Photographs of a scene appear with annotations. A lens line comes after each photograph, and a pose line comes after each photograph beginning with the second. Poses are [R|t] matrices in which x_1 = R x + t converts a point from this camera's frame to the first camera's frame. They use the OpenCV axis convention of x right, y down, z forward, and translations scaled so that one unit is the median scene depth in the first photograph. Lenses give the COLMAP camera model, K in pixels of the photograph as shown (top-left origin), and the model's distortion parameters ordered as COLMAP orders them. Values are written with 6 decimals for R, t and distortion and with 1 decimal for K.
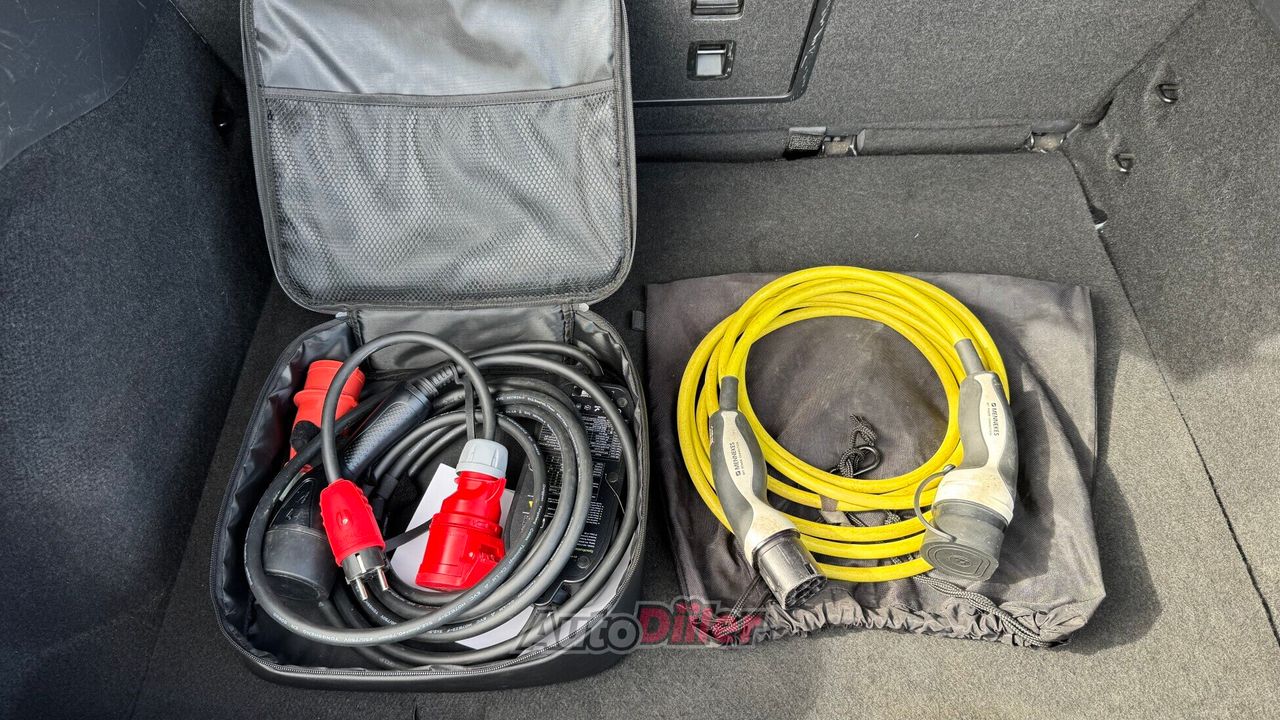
lens RADIAL K [[897.3, 0, 630.1], [0, 897.3, 368.8], [0, 0, 1]] dist [0.037882, -0.052678]
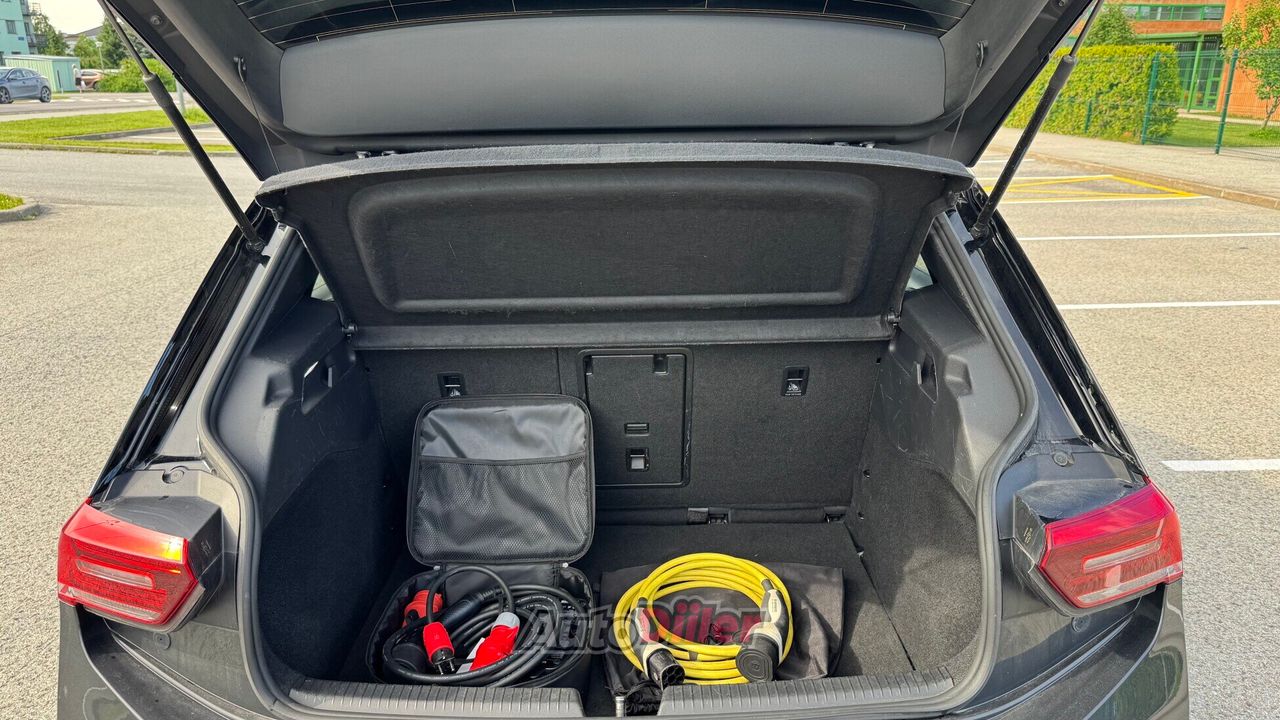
lens RADIAL K [[897.3, 0, 630.1], [0, 897.3, 368.8], [0, 0, 1]] dist [0.037882, -0.052678]
pose [[0.999913, 0.009769, -0.008911, 0.097344], [-0.013128, 0.814037, -0.580664, 0.698784], [0.001581, 0.580730, 0.814094, -0.784203]]
